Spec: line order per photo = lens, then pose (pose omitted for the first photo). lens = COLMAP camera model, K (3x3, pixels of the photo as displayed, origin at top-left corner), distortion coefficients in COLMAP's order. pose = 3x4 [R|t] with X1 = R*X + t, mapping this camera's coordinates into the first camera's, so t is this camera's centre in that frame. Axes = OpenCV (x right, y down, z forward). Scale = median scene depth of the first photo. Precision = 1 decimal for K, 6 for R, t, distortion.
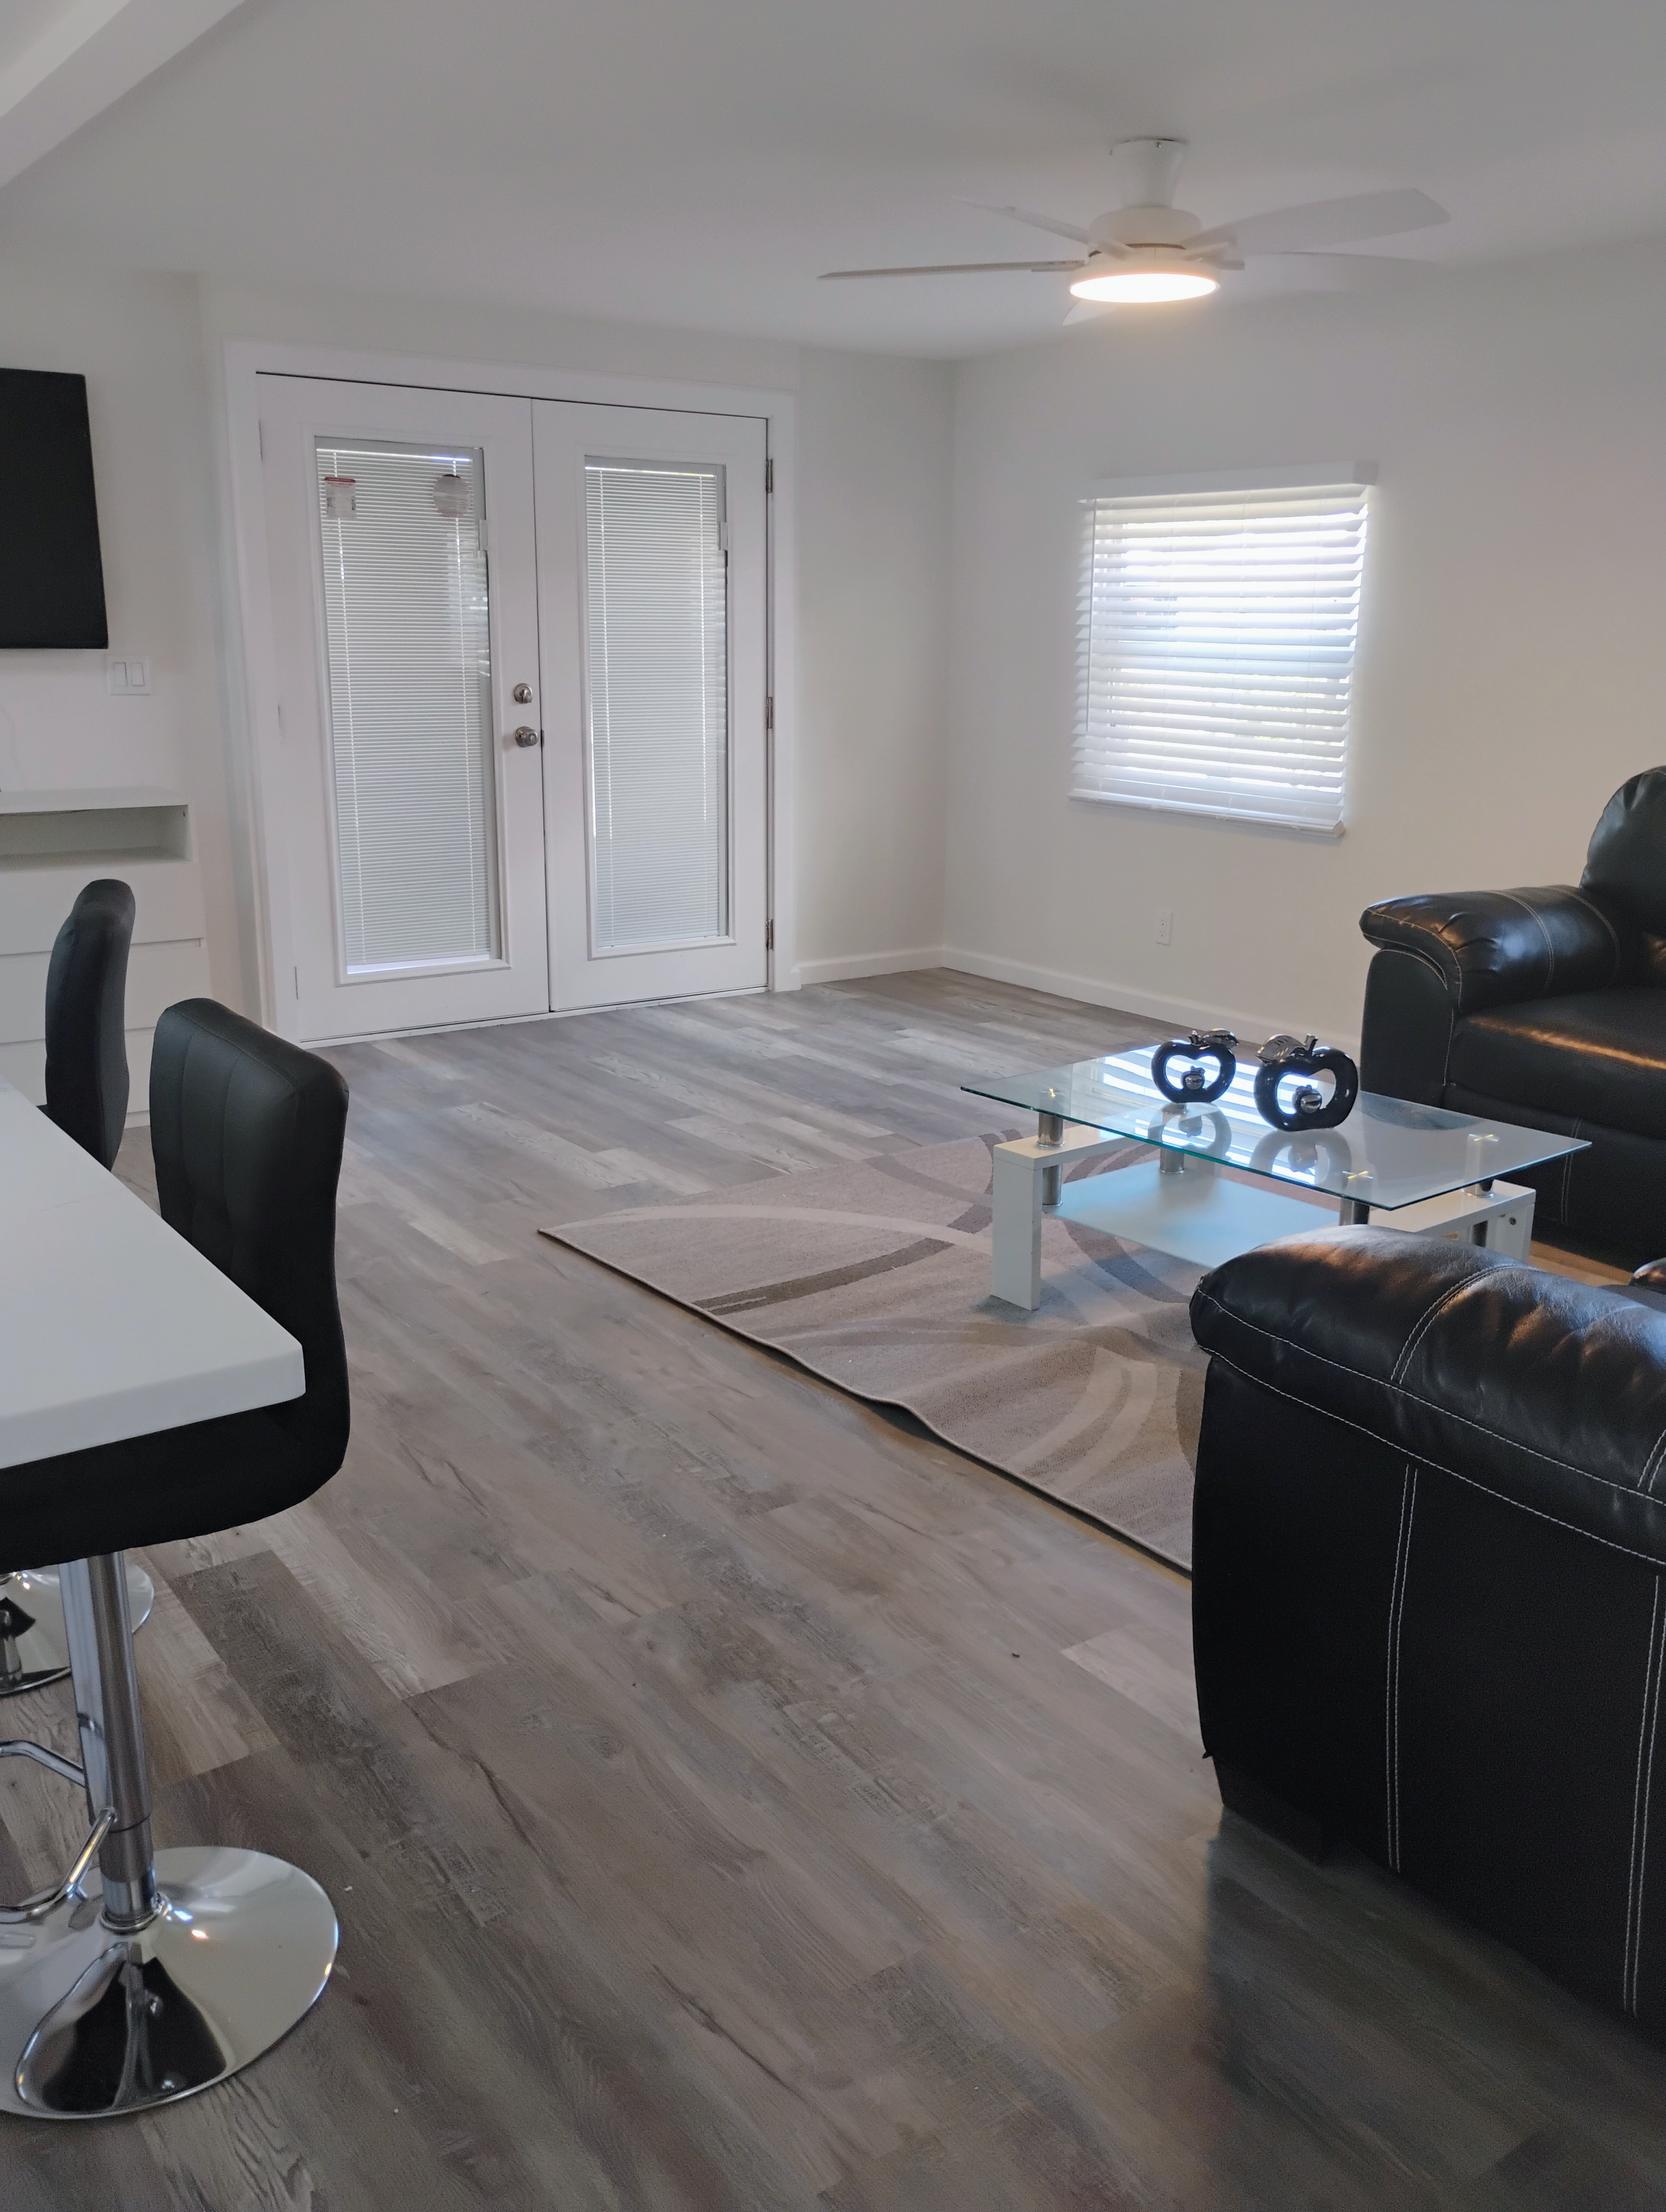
lens RADIAL K [[1841.1, 0, 827.9], [0, 1841.1, 1101.9], [0, 0, 1]] dist [0.054903, -0.079518]
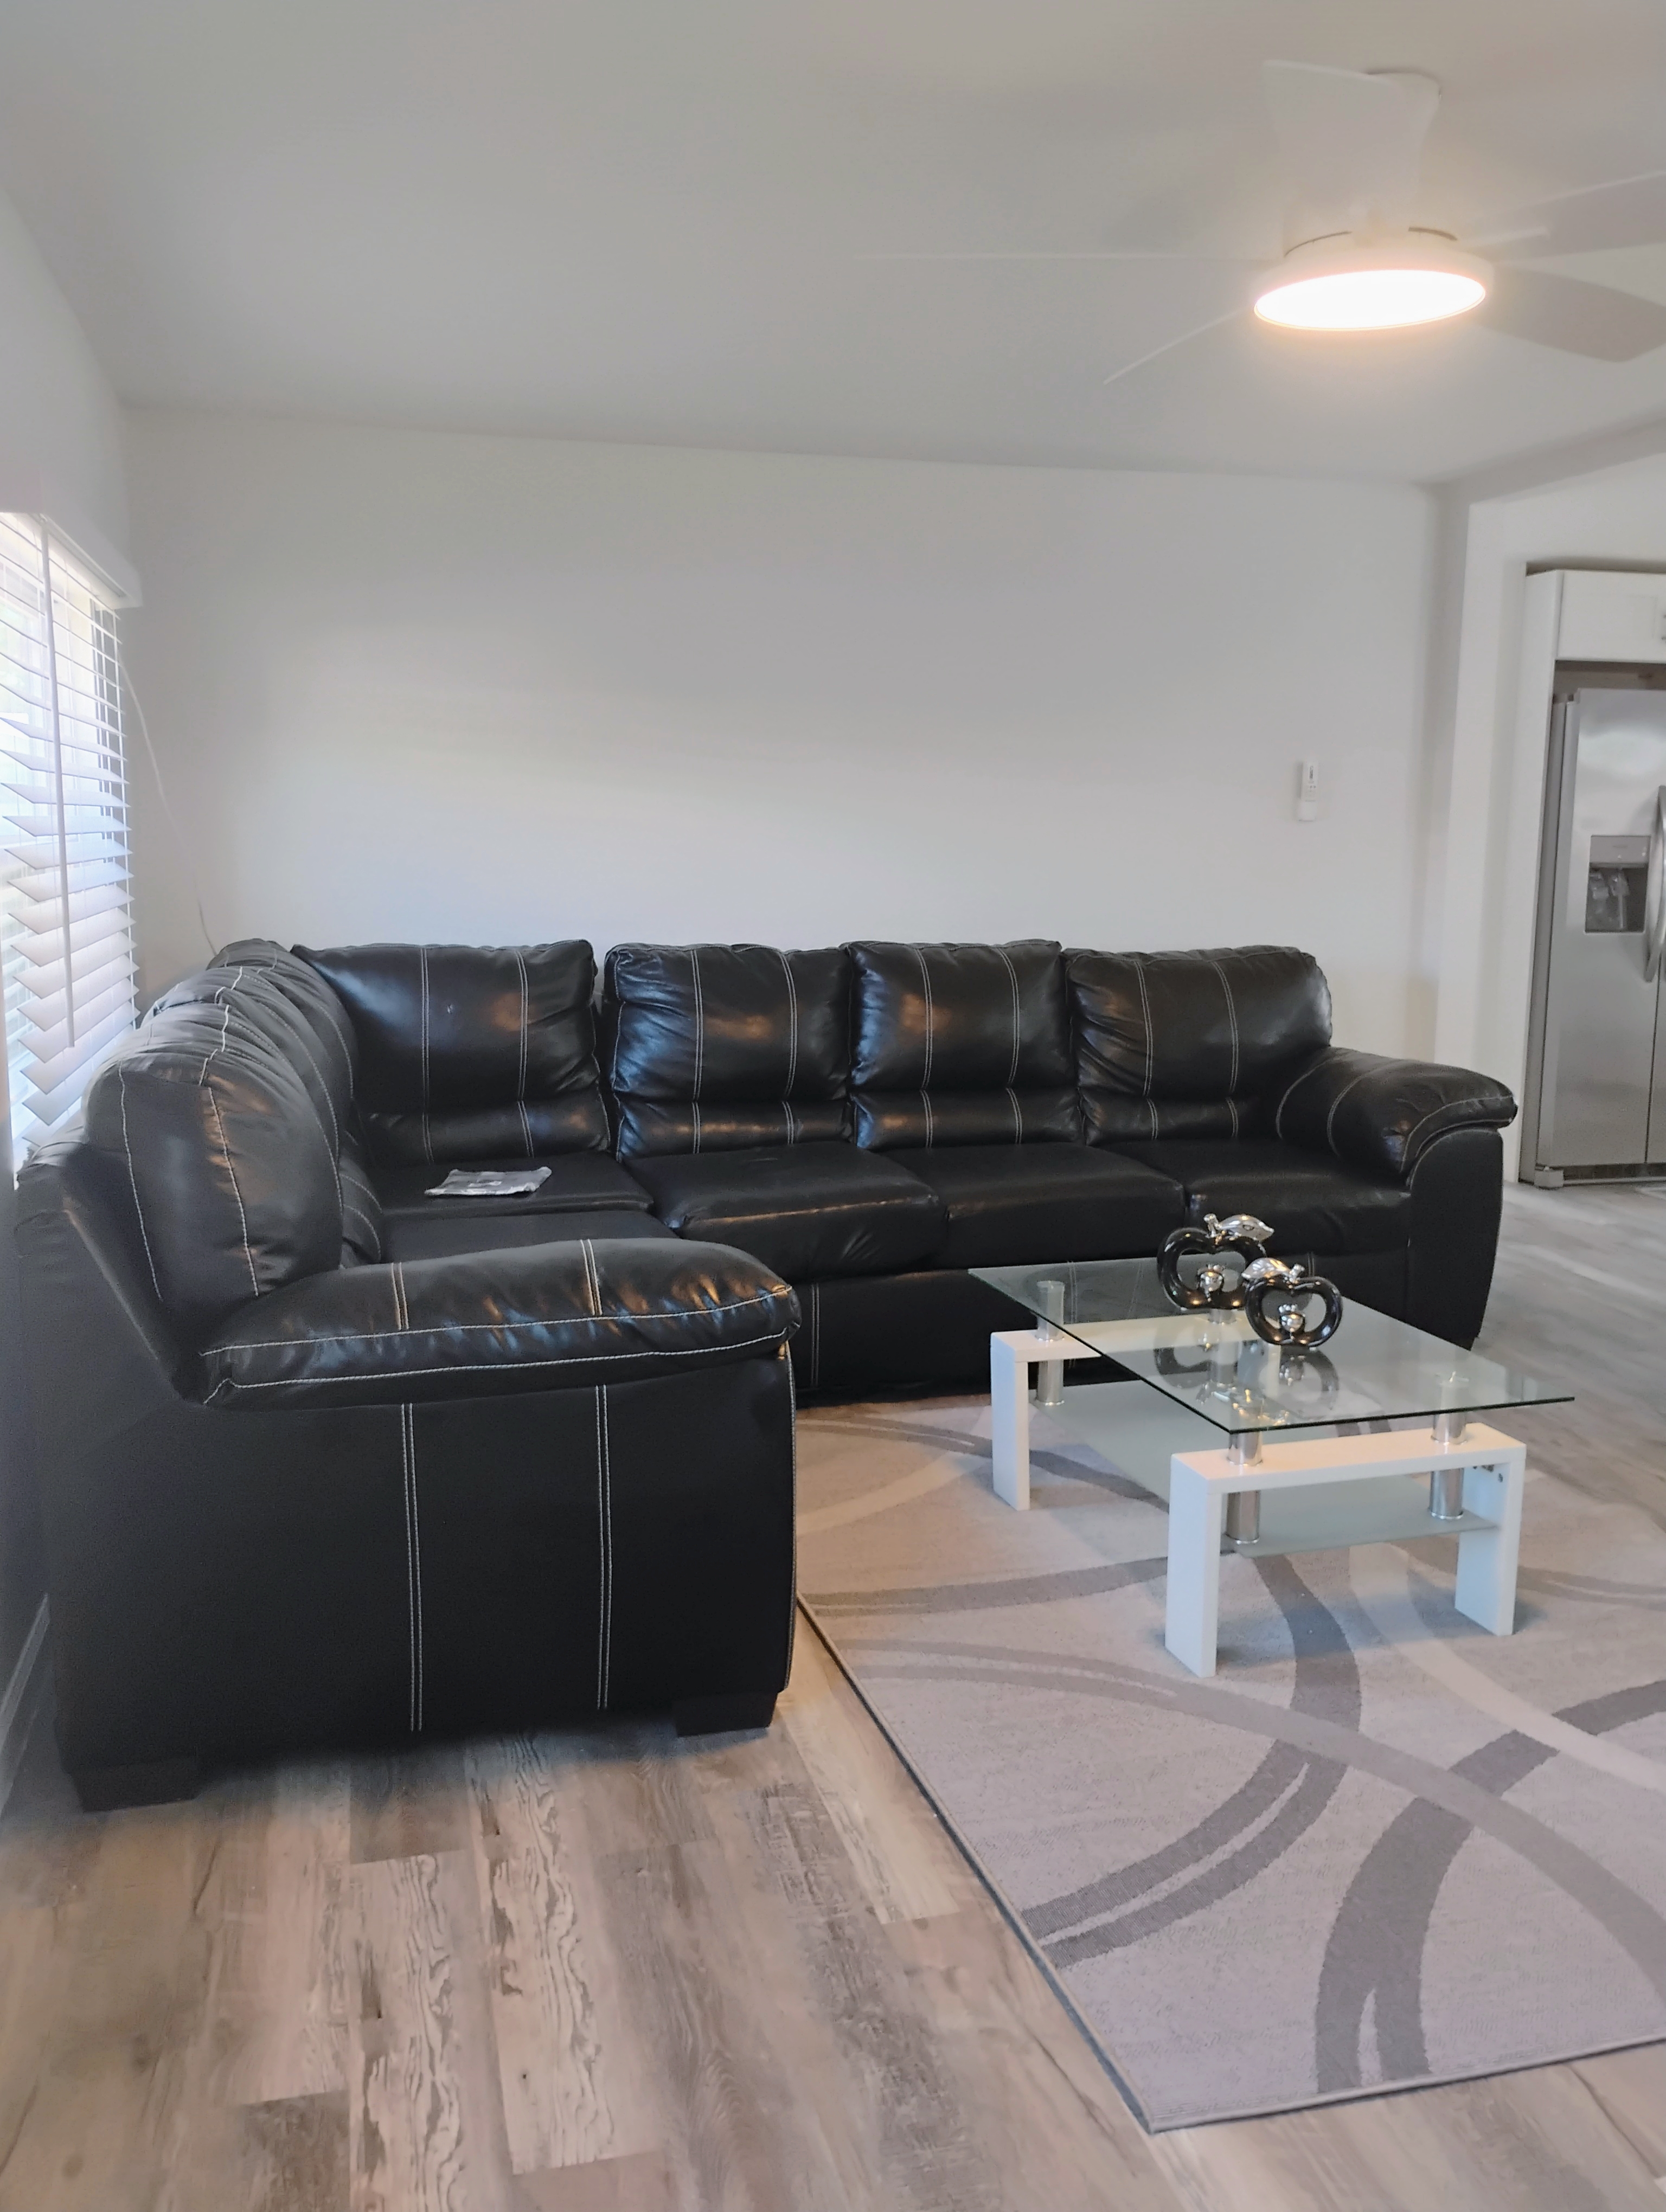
lens RADIAL K [[1848.8, 0, 830.0], [0, 1848.8, 1099.7], [0, 0, 1]] dist [0.062555, -0.082127]
pose [[-0.934700, -0.065423, 0.349366, 0.078723], [0.077119, 0.922173, 0.379013, -0.351127], [-0.346971, 0.381206, -0.856909, 1.370080]]
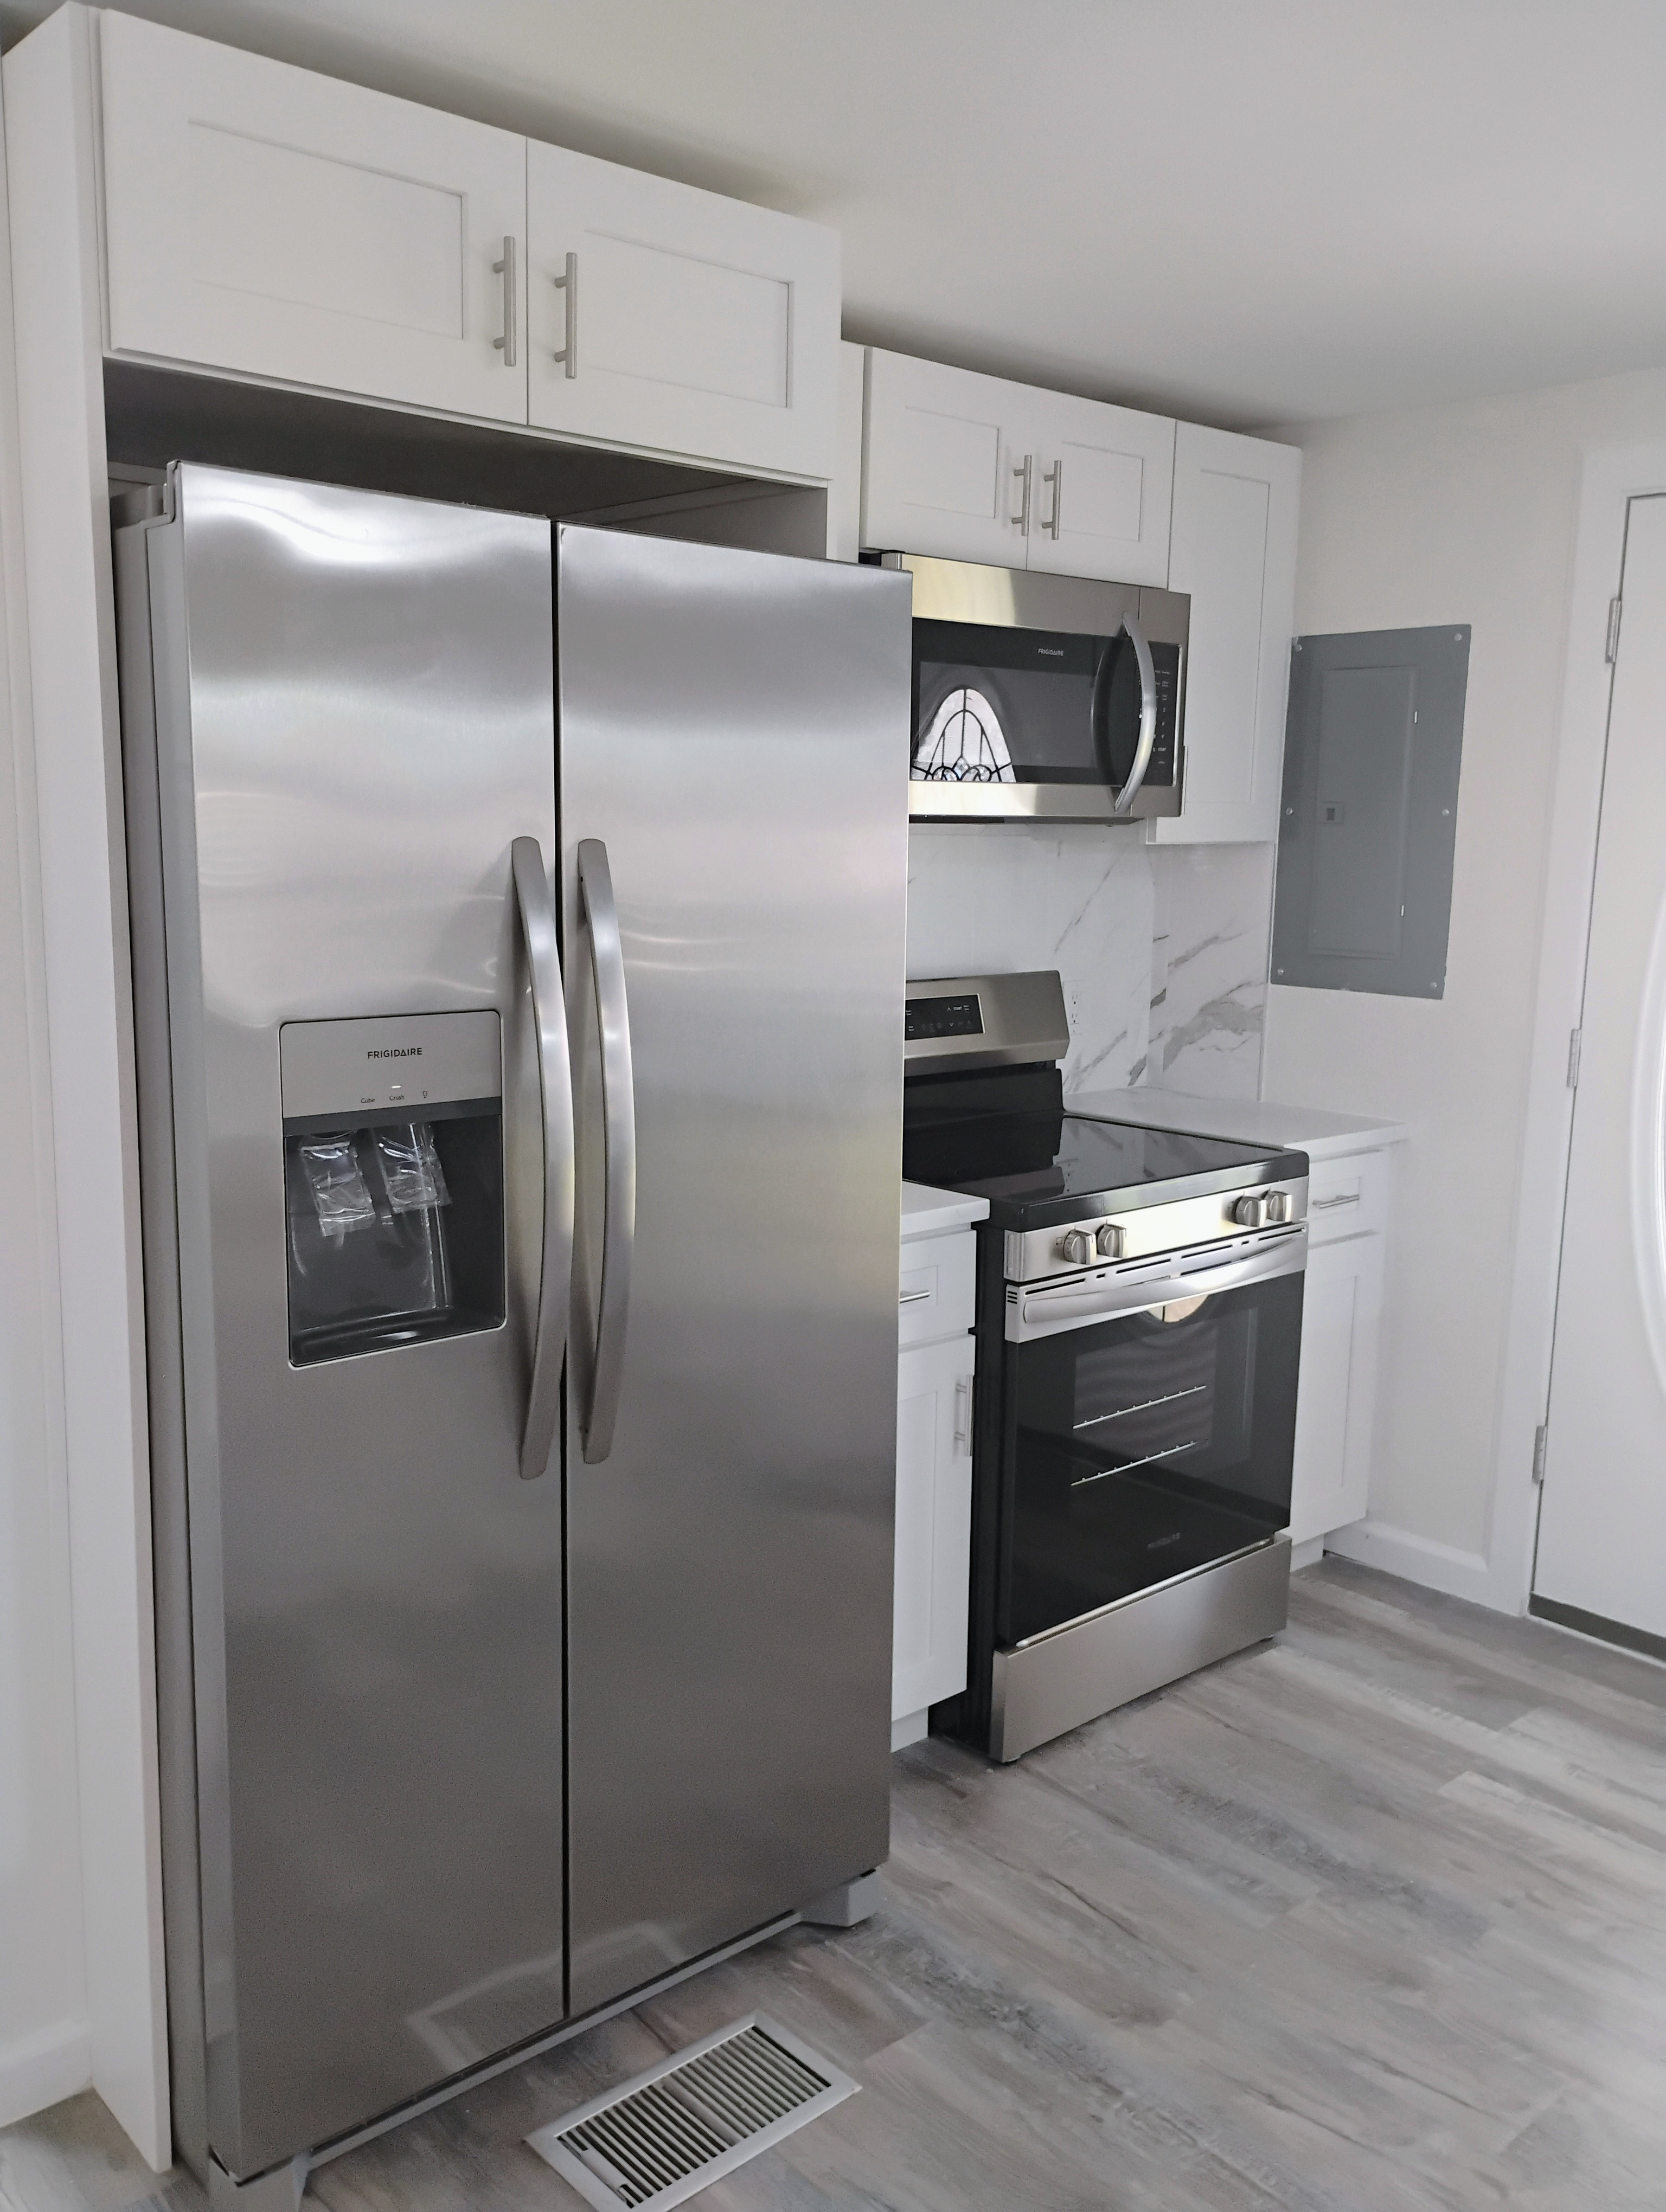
lens RADIAL K [[1841.1, 0, 827.9], [0, 1841.1, 1101.9], [0, 0, 1]] dist [0.054903, -0.079518]
pose [[-0.993144, -0.001433, -0.116887, -0.022126], [-0.048215, 0.915929, 0.398435, -0.095923], [0.106490, 0.401339, -0.909718, 0.238901]]
